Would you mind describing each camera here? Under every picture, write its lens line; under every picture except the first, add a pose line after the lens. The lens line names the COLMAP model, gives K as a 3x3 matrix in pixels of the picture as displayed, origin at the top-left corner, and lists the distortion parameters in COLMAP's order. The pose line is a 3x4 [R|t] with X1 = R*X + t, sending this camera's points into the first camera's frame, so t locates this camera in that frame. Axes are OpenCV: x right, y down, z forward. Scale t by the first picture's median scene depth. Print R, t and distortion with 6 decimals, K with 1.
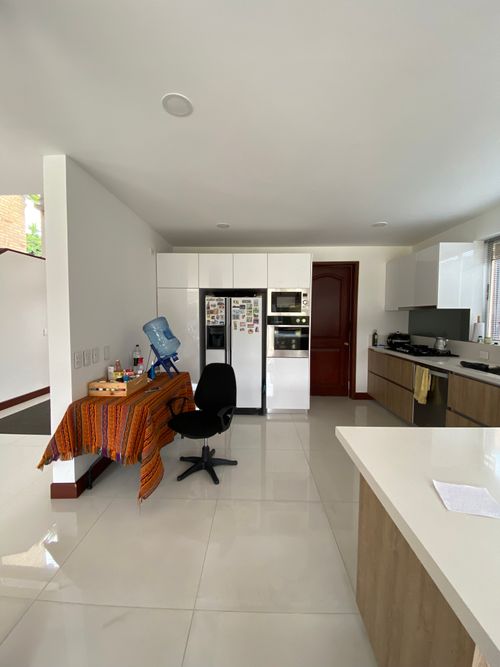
lens RADIAL K [[268.4, 0, 250.4], [0, 268.4, 330.9], [0, 0, 1]] dist [0.013398, -0.014430]
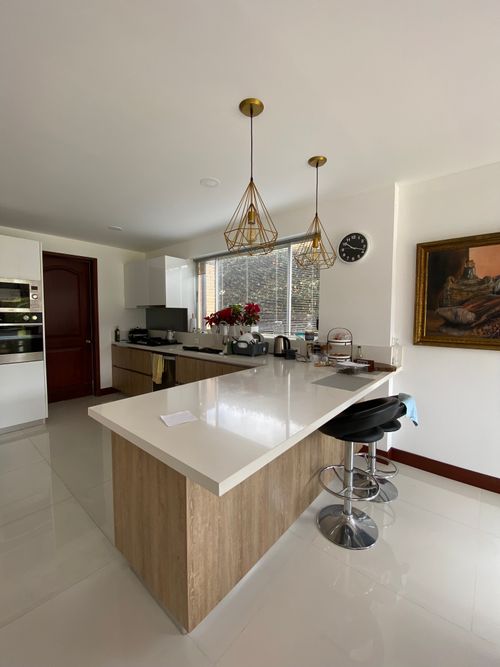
lens RADIAL K [[268.4, 0, 250.4], [0, 268.4, 330.9], [0, 0, 1]] dist [0.013398, -0.014430]
pose [[0.624505, -0.047275, 0.779588, -0.045024], [0.042376, 0.998747, 0.026618, 0.010382], [-0.779870, 0.016412, 0.625726, -0.091523]]
